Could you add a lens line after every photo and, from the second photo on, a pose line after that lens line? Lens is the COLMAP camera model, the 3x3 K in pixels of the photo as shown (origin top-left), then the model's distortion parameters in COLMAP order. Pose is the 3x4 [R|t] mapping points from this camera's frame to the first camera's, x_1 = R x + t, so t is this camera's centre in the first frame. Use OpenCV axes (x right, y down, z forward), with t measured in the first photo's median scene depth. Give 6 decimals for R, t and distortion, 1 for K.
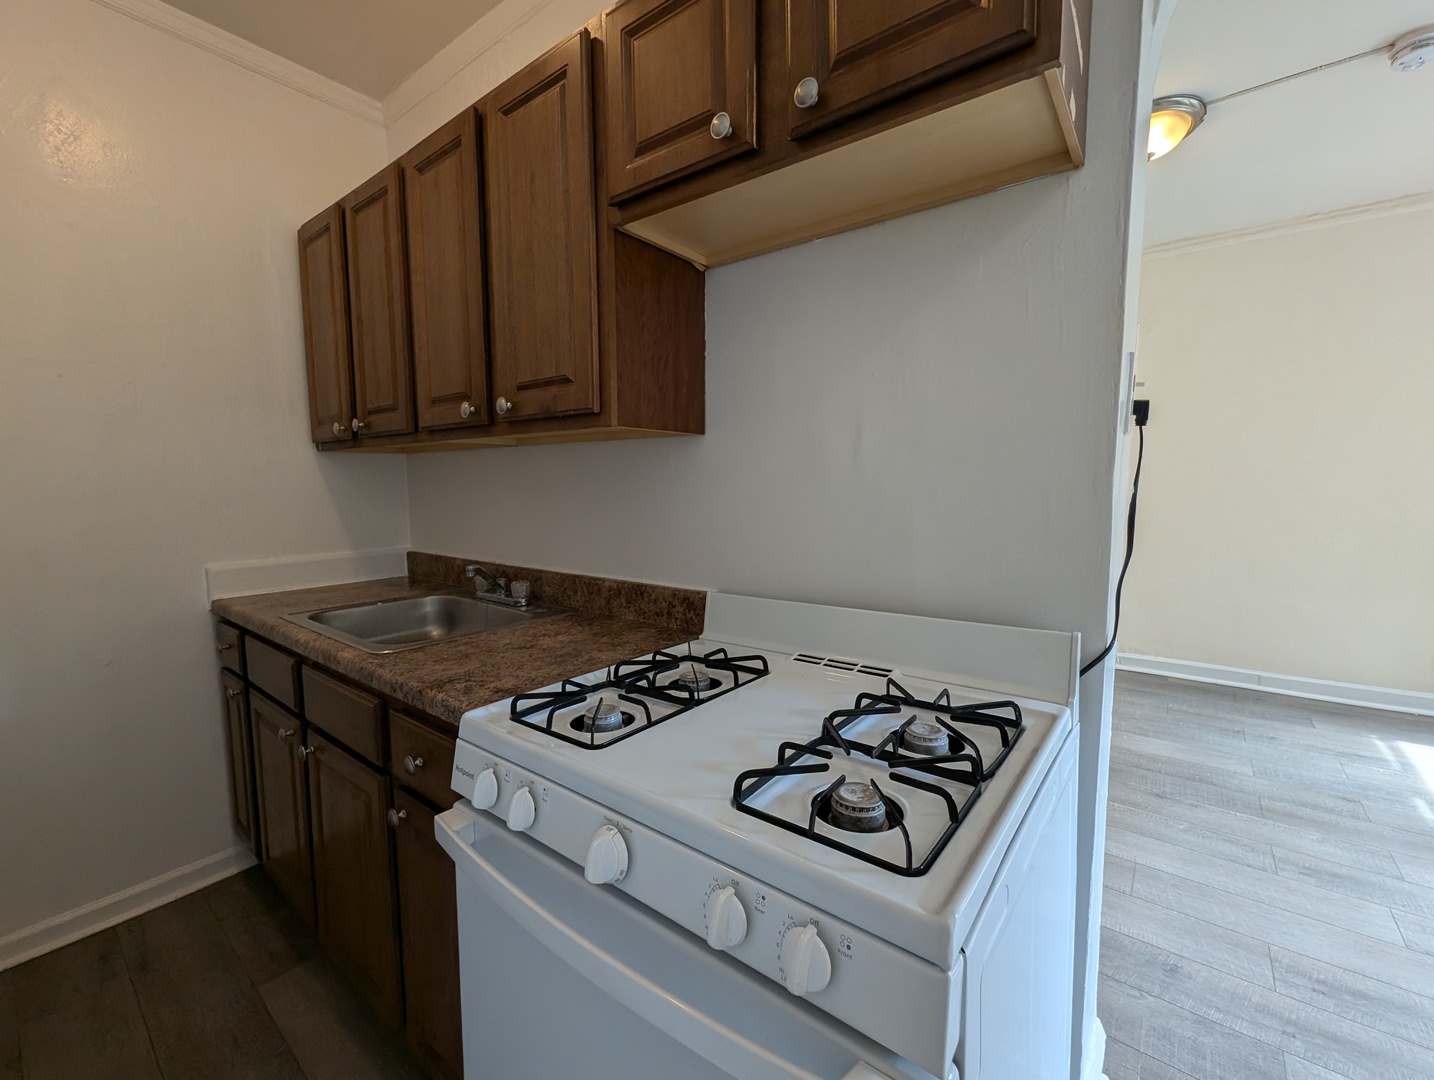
lens RADIAL K [[591.6, 0, 722.6], [0, 591.6, 540.3], [0, 0, 1]] dist [0.004011, -0.001917]
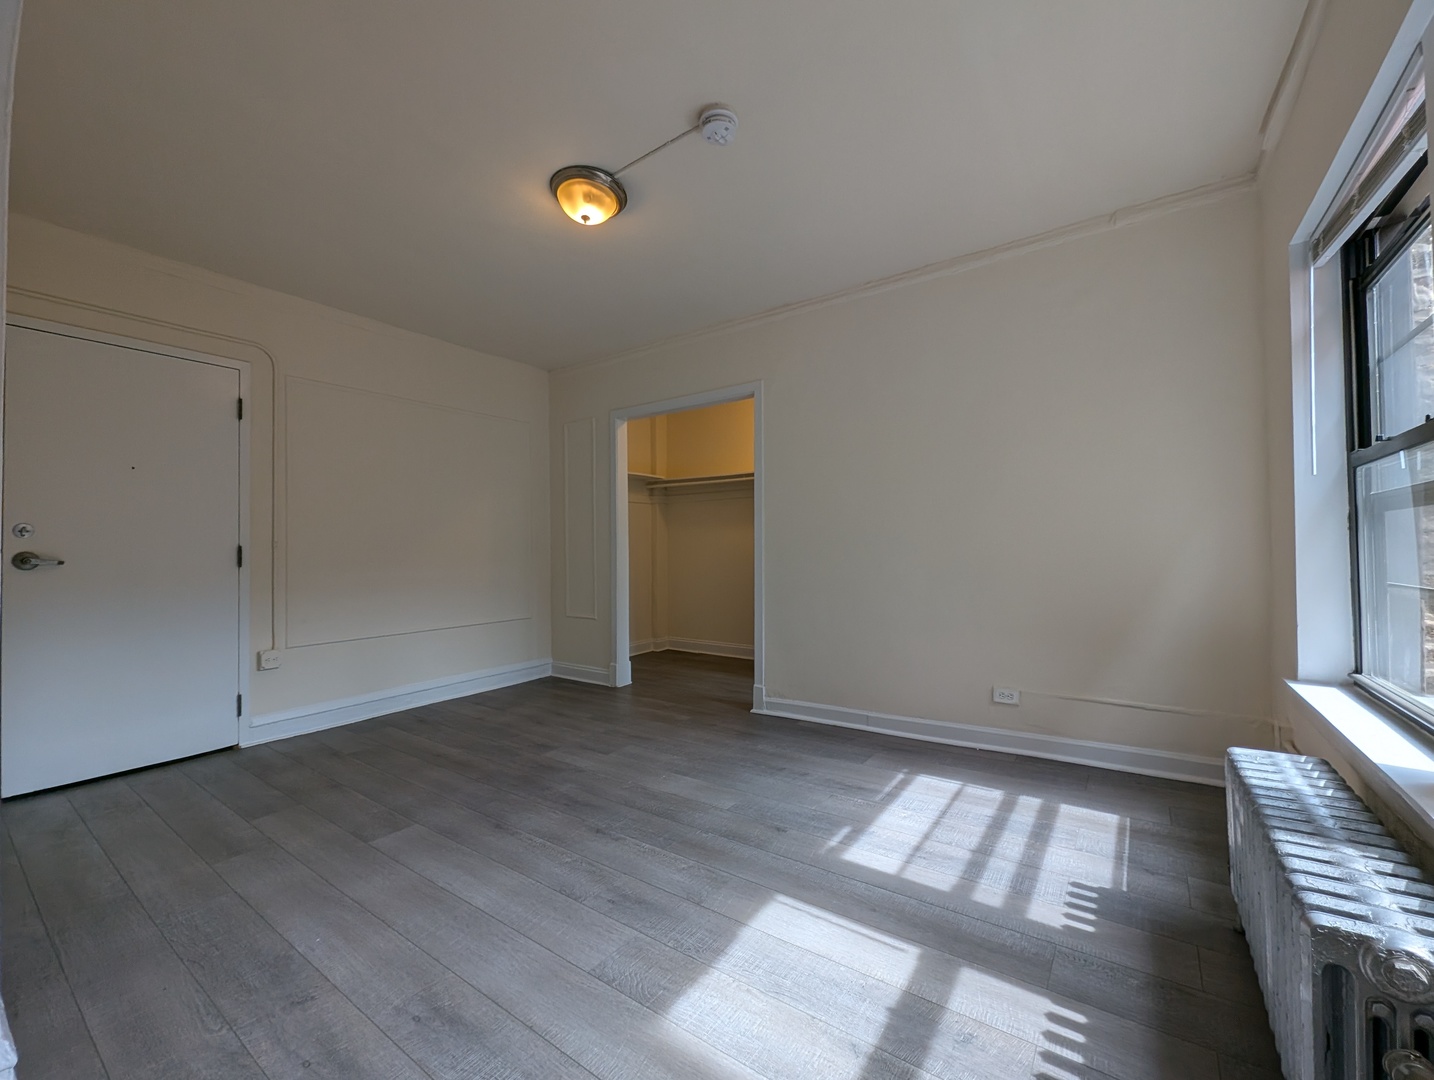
lens RADIAL K [[591.6, 0, 717.0], [0, 591.6, 539.6], [0, 0, 1]] dist [0.004011, -0.001917]
pose [[0.999133, -0.002326, 0.041577, 0.790866], [0.007419, 0.992407, -0.122770, 0.069466], [-0.040976, 0.122972, 0.991564, -0.024883]]
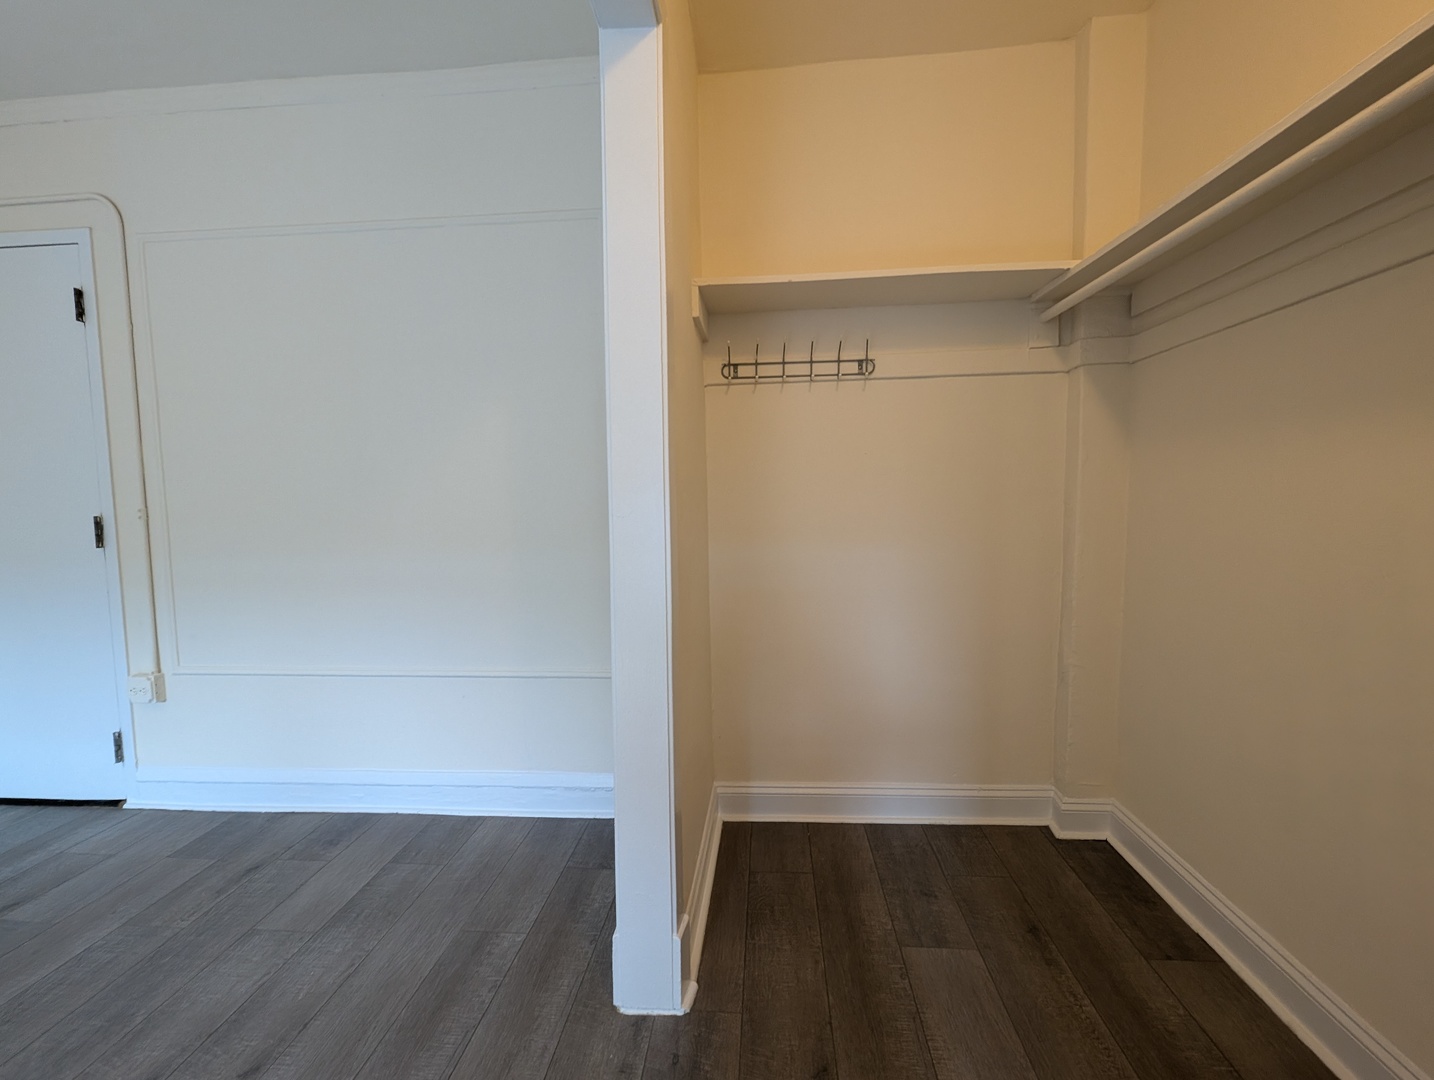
lens RADIAL K [[591.6, 0, 718.8], [0, 591.6, 536.5], [0, 0, 1]] dist [0.004011, -0.001917]
pose [[0.544928, 0.058507, -0.836439, 1.016202], [-0.078552, 0.996738, 0.018544, -0.134977], [0.834795, 0.055599, 0.547746, 1.535819]]
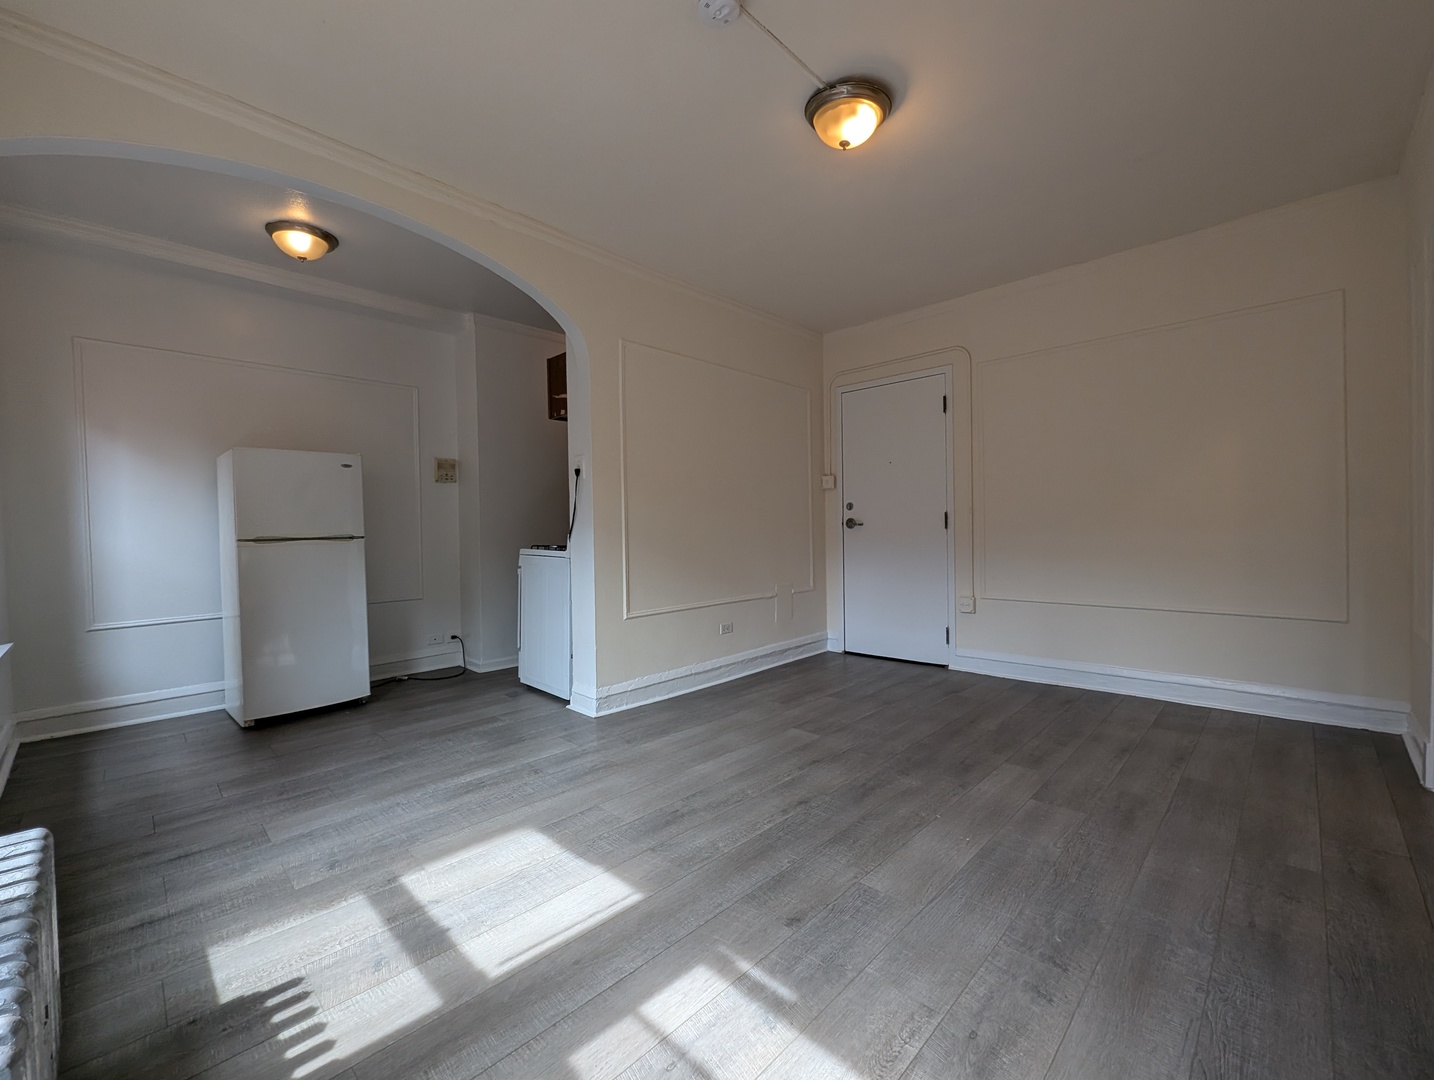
lens RADIAL K [[591.6, 0, 716.0], [0, 591.6, 538.3], [0, 0, 1]] dist [0.004011, -0.001917]
pose [[-0.110105, 0.028873, -0.993501, 1.500705], [-0.085390, 0.995607, 0.038398, -0.016618], [0.990245, 0.089063, -0.107155, 0.819871]]
